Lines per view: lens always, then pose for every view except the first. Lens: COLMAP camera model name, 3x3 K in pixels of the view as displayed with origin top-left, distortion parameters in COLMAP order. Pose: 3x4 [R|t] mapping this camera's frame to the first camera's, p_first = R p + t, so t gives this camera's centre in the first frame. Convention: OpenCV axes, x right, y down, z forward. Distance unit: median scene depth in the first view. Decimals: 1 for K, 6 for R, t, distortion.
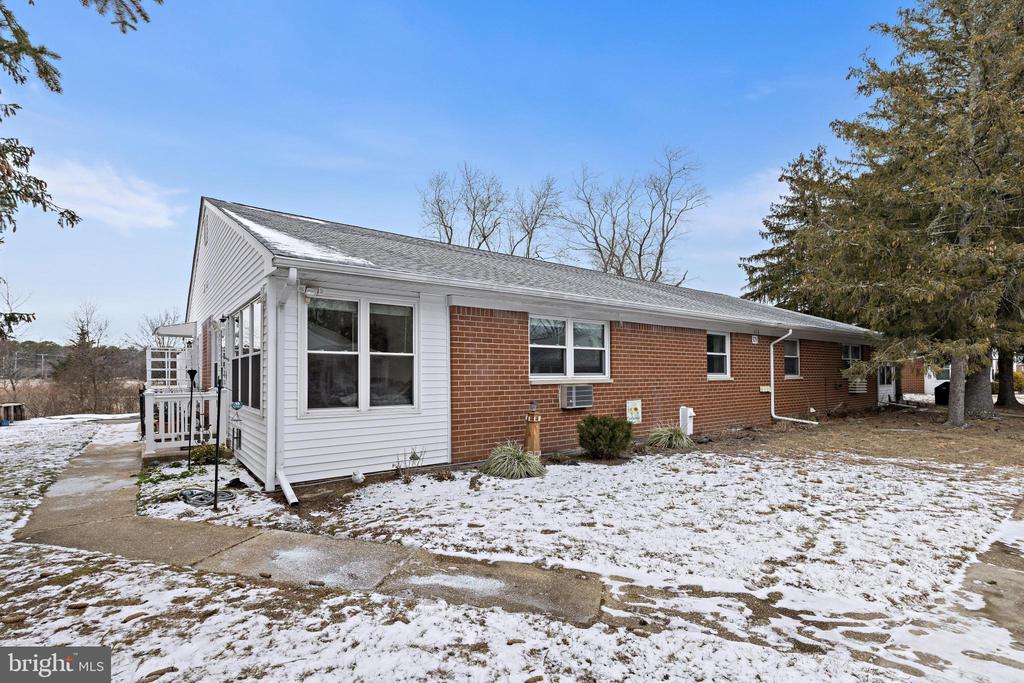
lens RADIAL K [[482.2, 0, 508.2], [0, 482.2, 366.5], [0, 0, 1]] dist [0.006462, 0.000763]
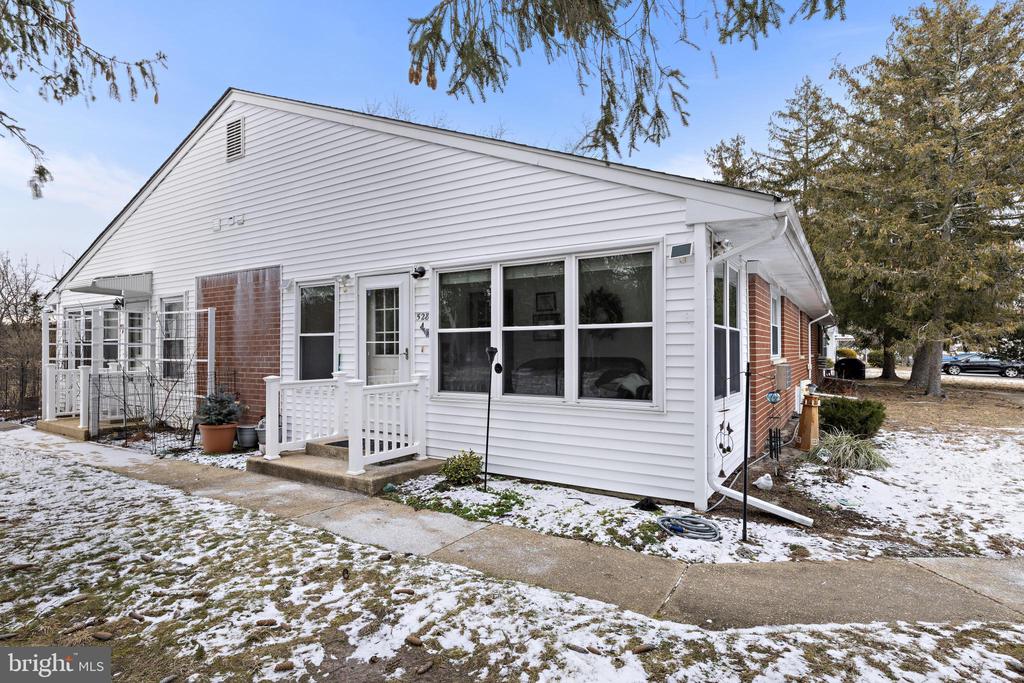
lens RADIAL K [[532.2, 0, 496.2], [0, 532.2, 345.9], [0, 0, 1]] dist [0.006353, 0.000015]
pose [[0.940169, 0.002225, 0.340701, -0.624660], [-0.005158, 0.999957, 0.007702, -0.002149], [-0.340669, -0.008998, 0.940140, 0.189516]]
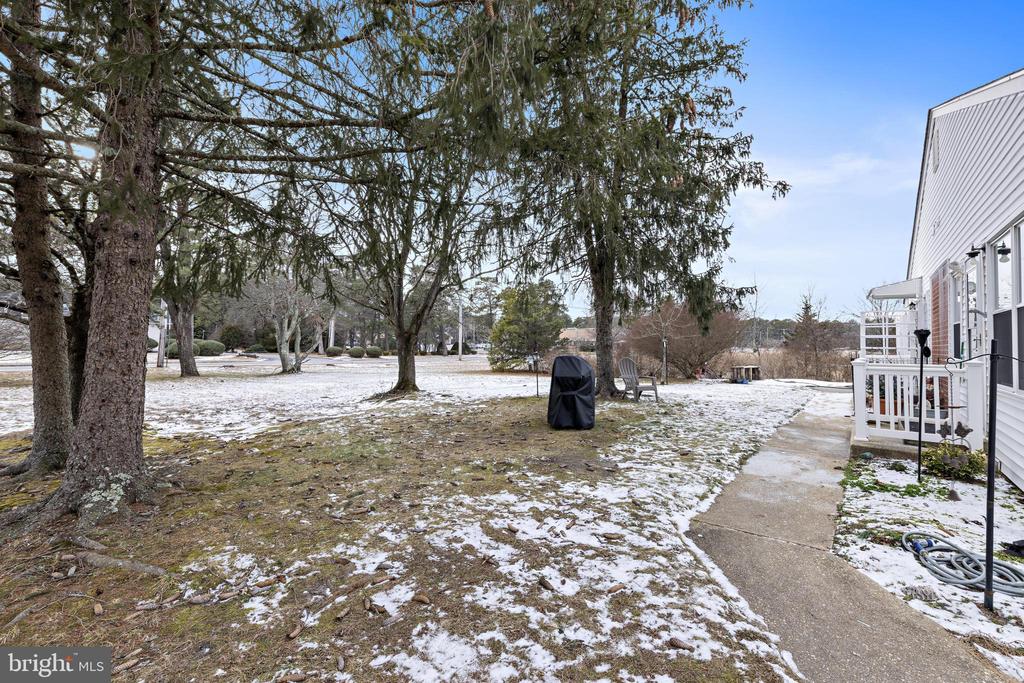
lens RADIAL K [[436.6, 0, 517.4], [0, 436.6, 337.0], [0, 0, 1]] dist [0.000841, -0.000105]
pose [[0.253214, -0.010480, -0.967354, -0.152718], [0.007309, 0.999934, -0.008920, 0.012626], [0.967383, -0.004812, 0.253274, 0.221986]]
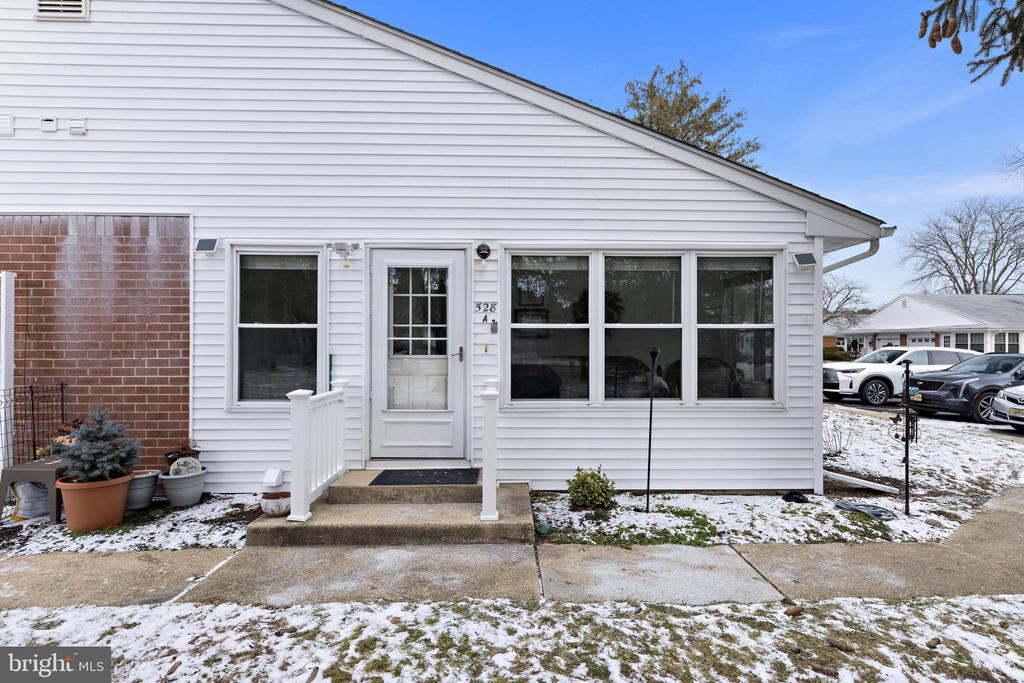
lens RADIAL K [[532.2, 0, 512.0], [0, 532.2, 344.9], [0, 0, 1]] dist [0.006353, 0.000015]
pose [[0.583716, 0.007224, 0.811926, -0.900951], [-0.016448, 0.999860, 0.002929, 0.002194], [-0.811791, -0.015064, 0.583754, 0.517157]]
